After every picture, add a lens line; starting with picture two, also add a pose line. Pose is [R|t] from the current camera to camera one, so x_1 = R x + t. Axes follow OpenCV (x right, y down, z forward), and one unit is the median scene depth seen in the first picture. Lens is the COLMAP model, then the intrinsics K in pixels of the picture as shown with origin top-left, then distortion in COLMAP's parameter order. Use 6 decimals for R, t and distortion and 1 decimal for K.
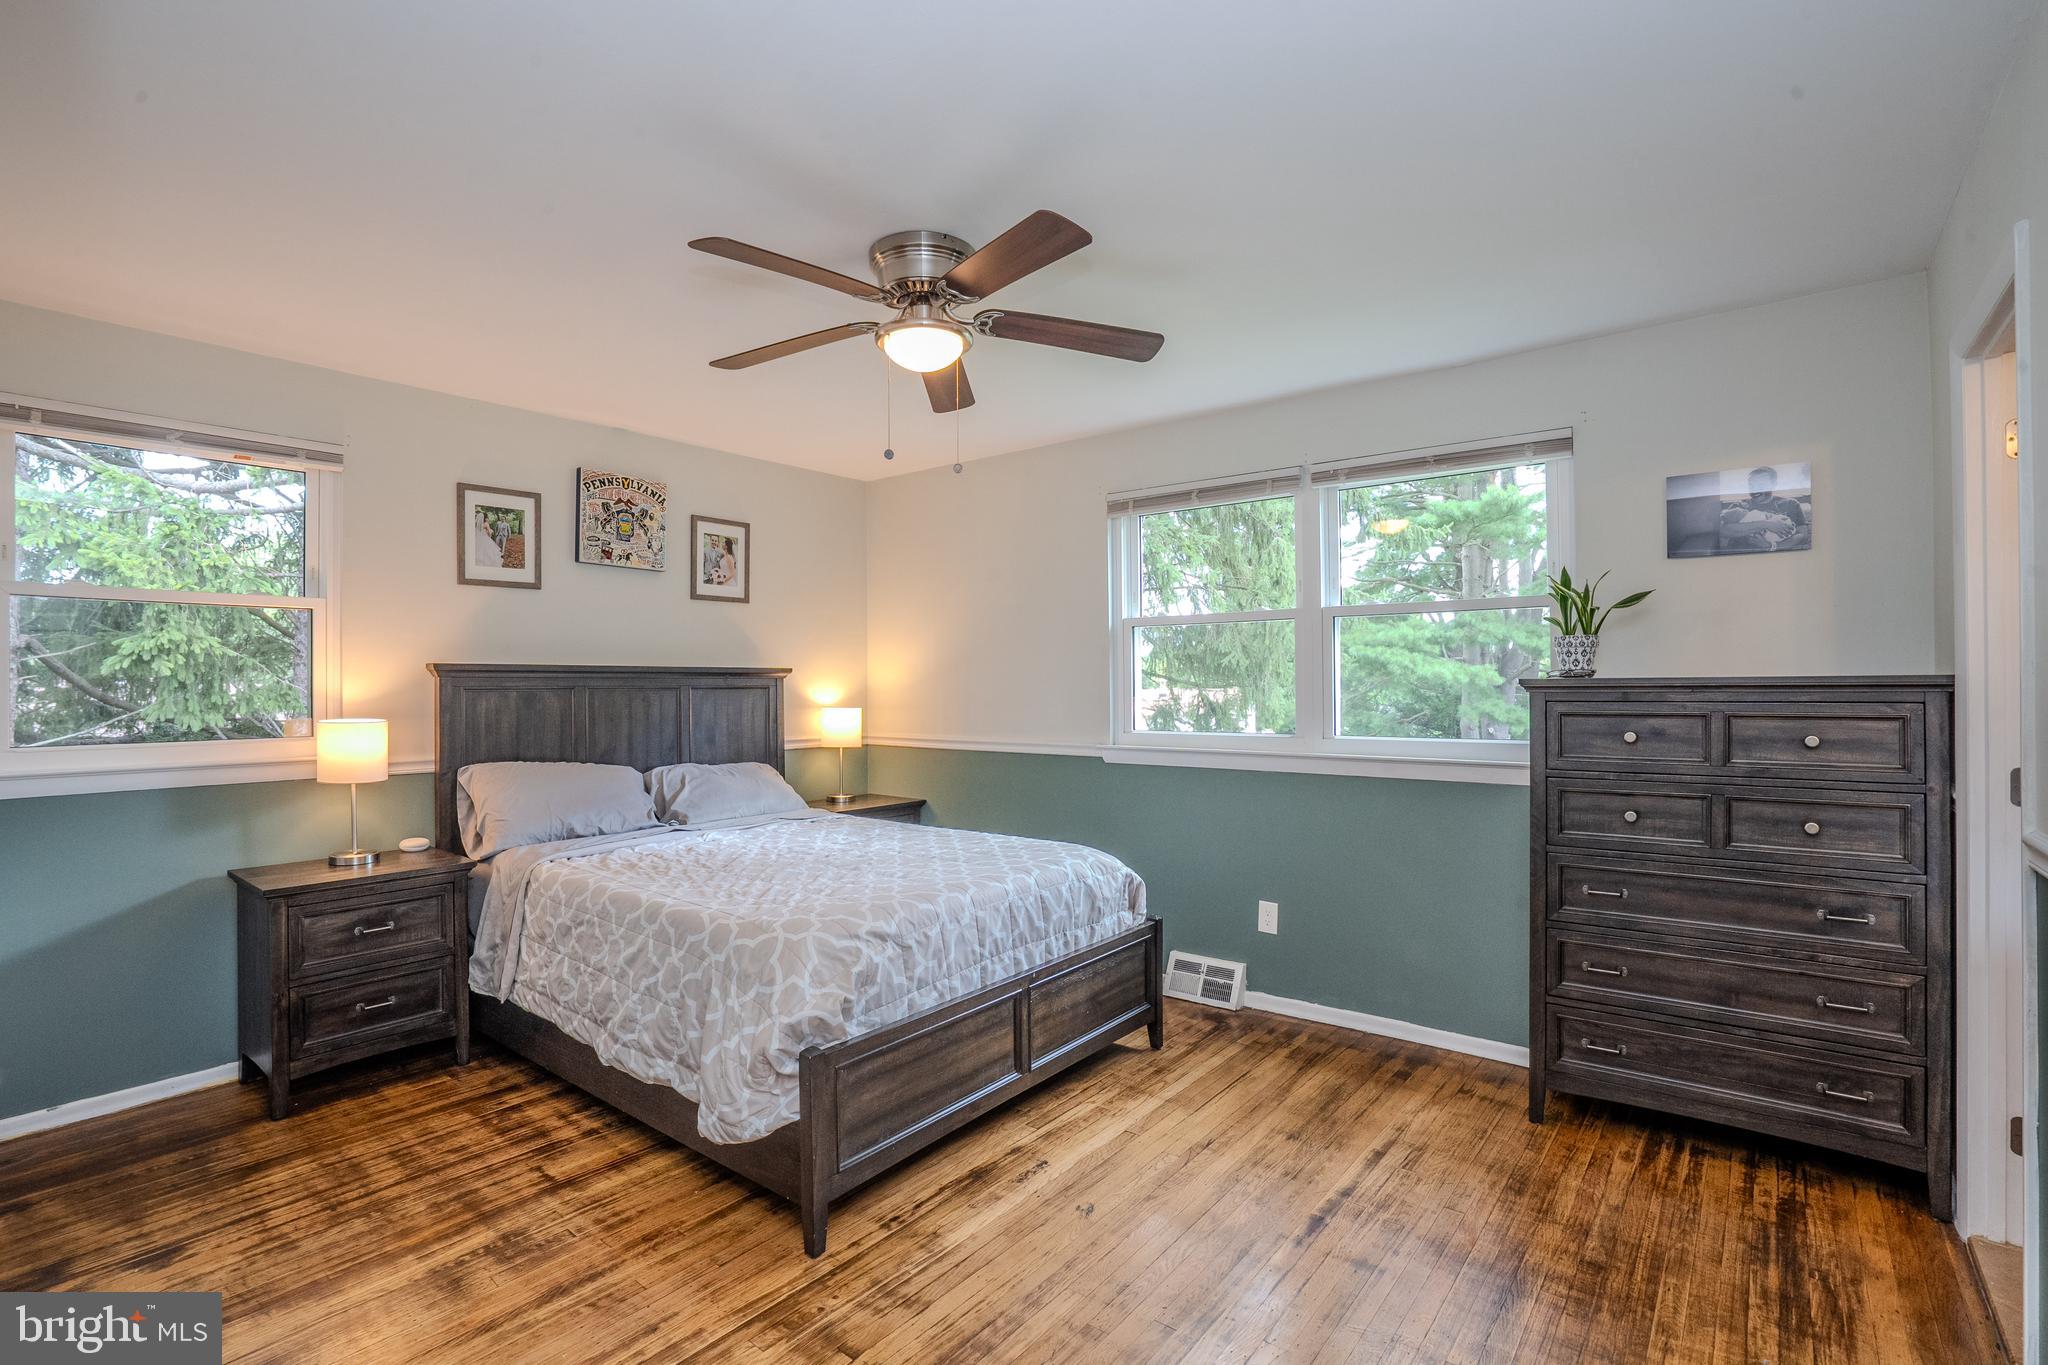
lens RADIAL K [[949.1, 0, 1024.0], [0, 949.1, 682.5], [0, 0, 1]] dist [-0.033481, 0.031150]
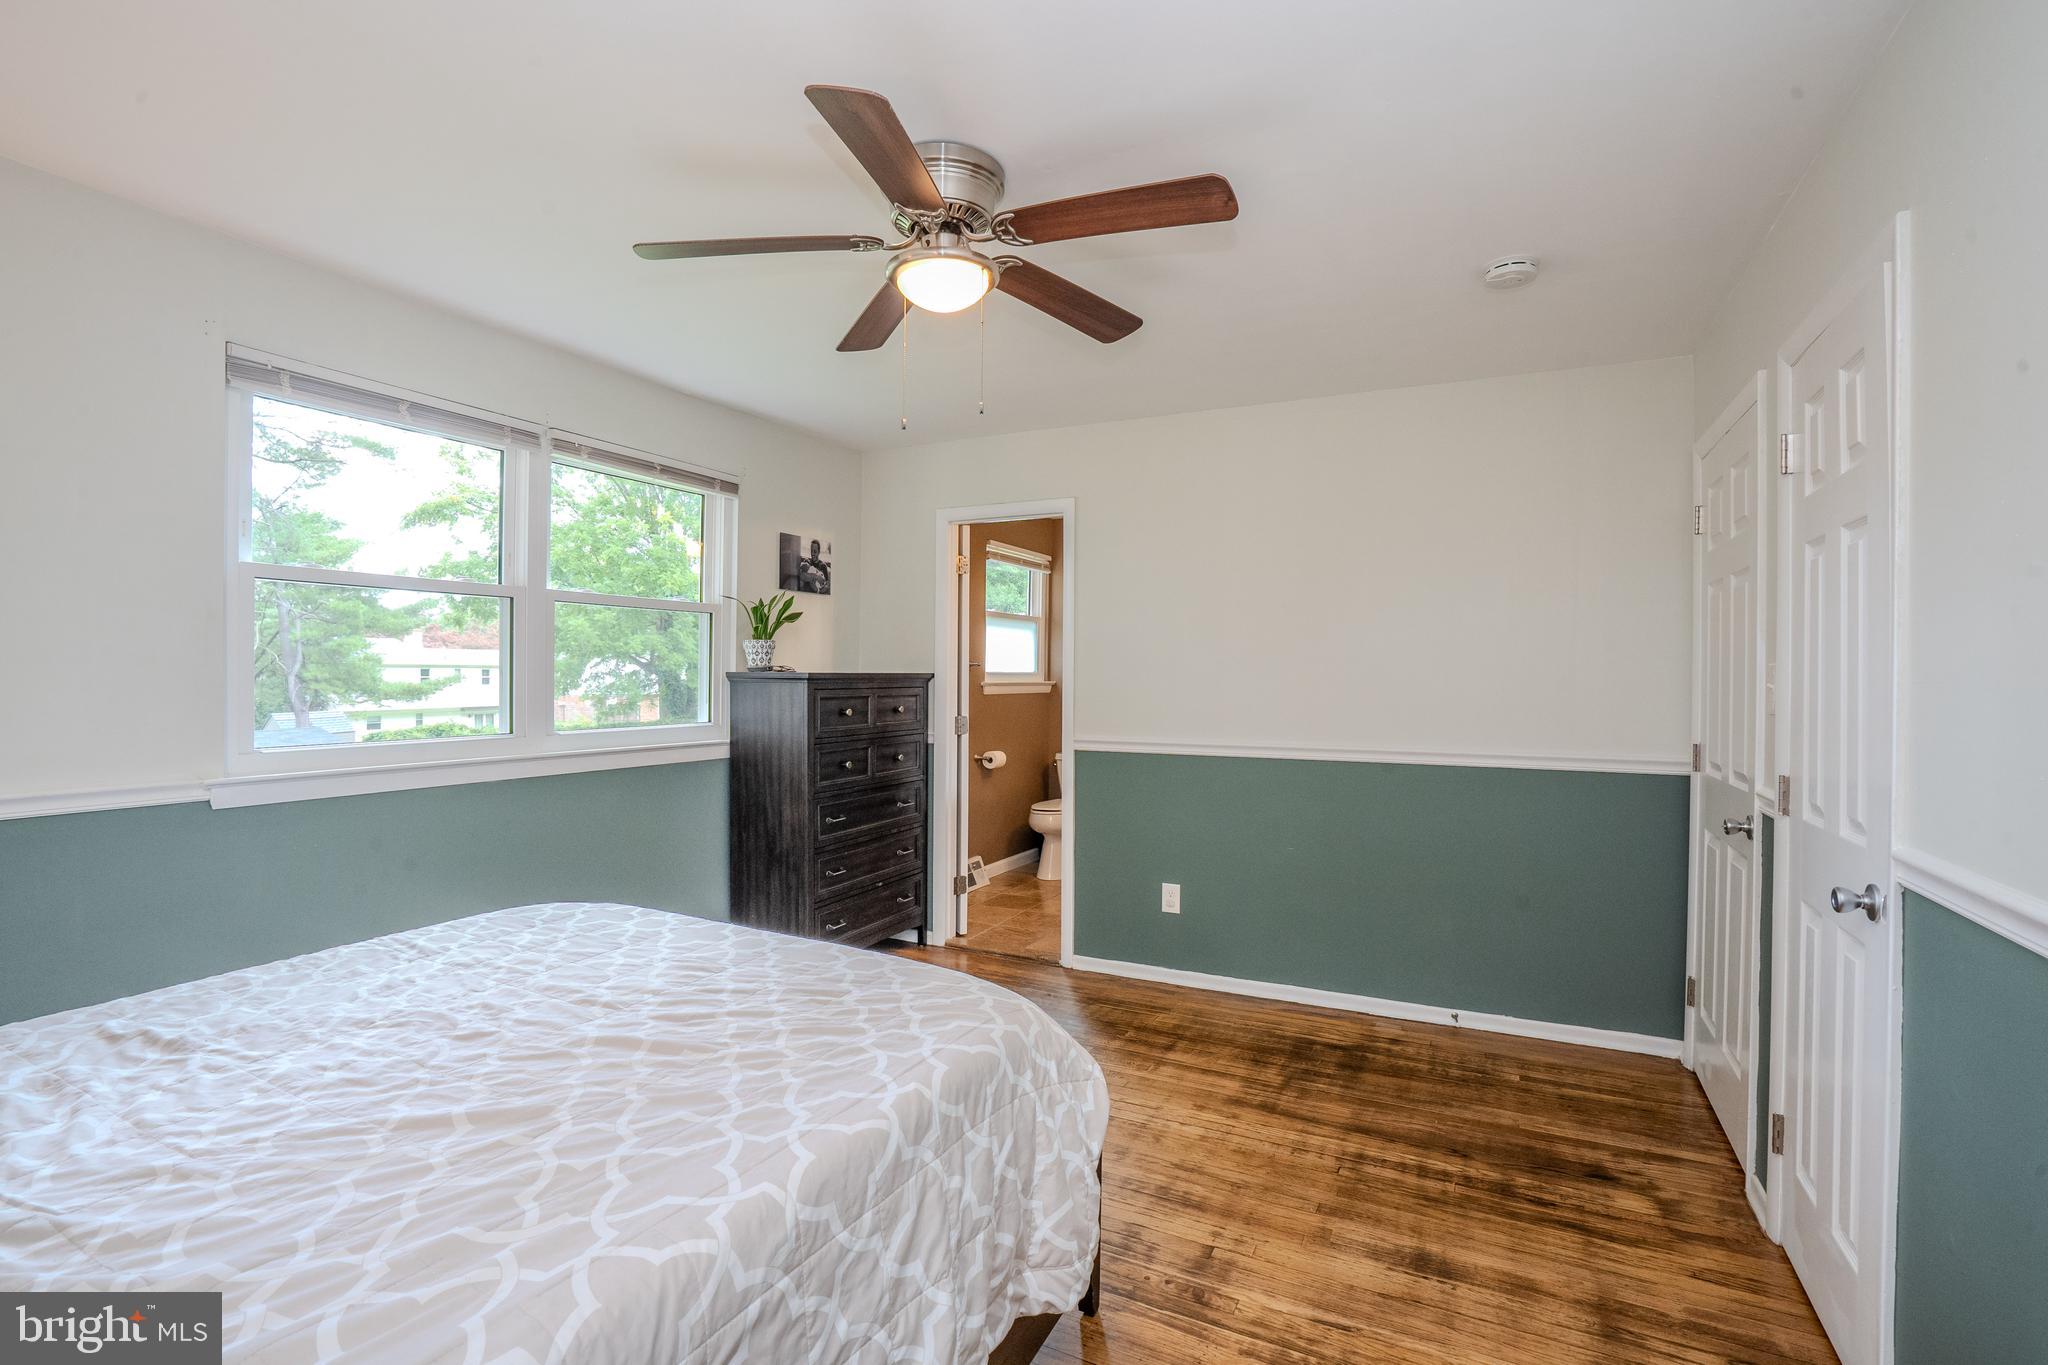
lens RADIAL K [[949.1, 0, 1024.0], [0, 949.1, 682.5], [0, 0, 1]] dist [-0.033481, 0.031150]
pose [[-0.206657, -0.003946, 0.978405, -0.866785], [0.000243, 0.999992, 0.004084, 0.006146], [-0.978413, 0.001082, -0.206655, 0.998671]]
